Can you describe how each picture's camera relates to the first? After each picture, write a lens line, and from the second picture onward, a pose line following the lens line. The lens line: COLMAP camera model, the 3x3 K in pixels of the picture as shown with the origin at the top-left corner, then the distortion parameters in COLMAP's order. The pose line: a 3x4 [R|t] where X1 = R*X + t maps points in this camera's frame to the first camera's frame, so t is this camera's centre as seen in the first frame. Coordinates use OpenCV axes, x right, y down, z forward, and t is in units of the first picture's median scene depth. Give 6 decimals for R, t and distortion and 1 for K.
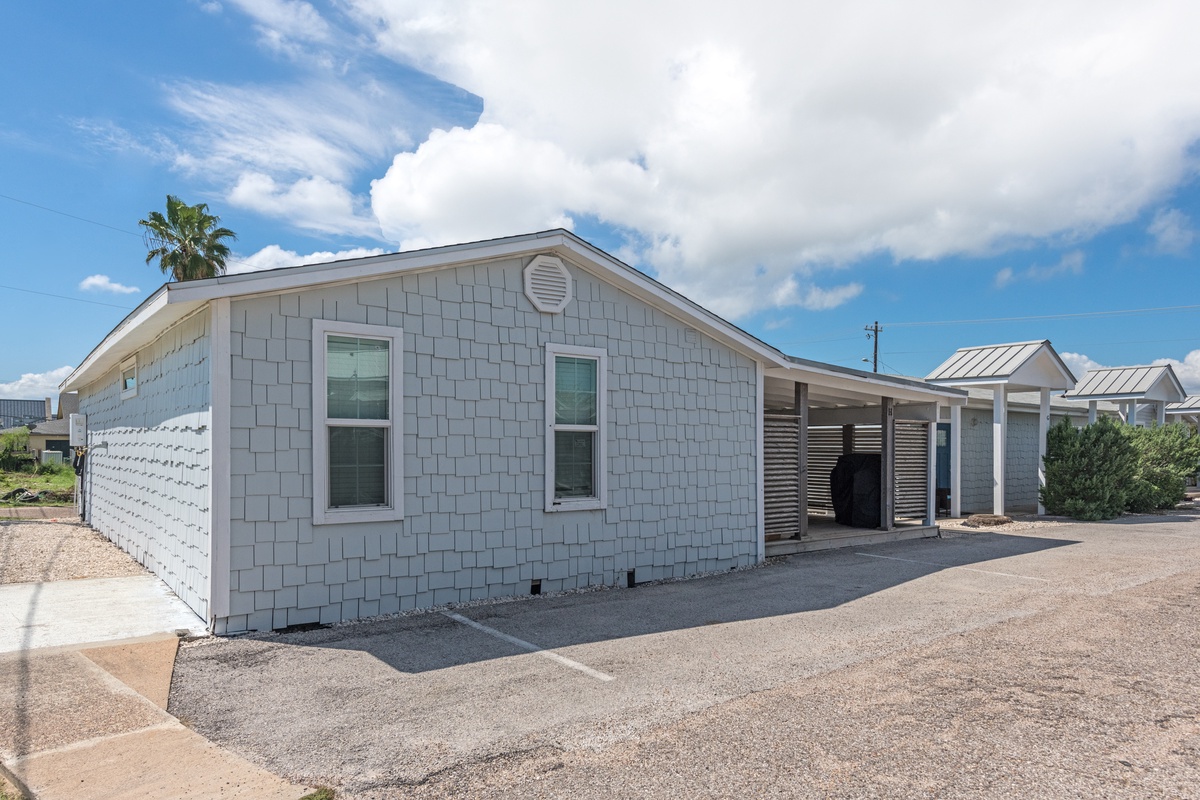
lens RADIAL K [[765.6, 0, 599.1], [0, 765.6, 444.2], [0, 0, 1]] dist [0.001688, 0.000528]
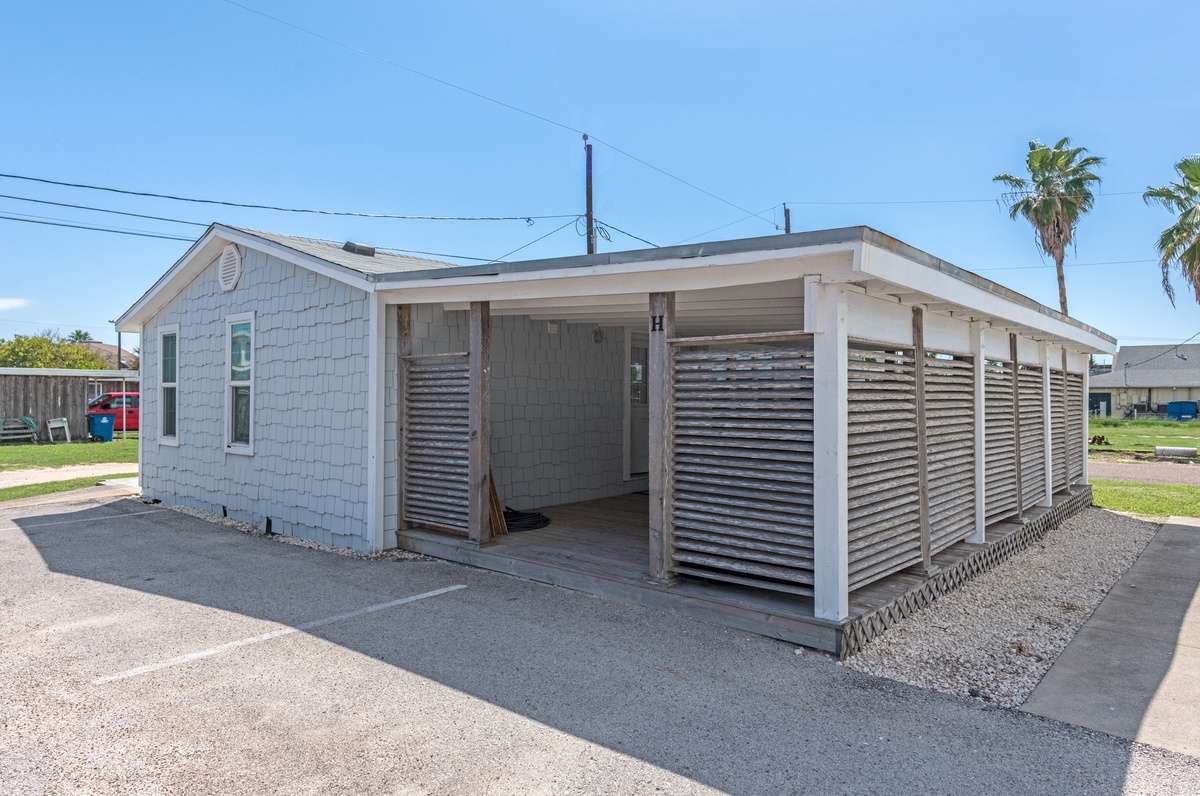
lens RADIAL K [[753.8, 0, 600.0], [0, 753.8, 398.0], [0, 0, 1]] dist [-0.000615, 0.000360]
pose [[0.217266, -0.004438, -0.976102, 1.029726], [0.000508, 0.999990, -0.004433, 0.005195], [0.976112, 0.000468, 0.217266, 1.096235]]
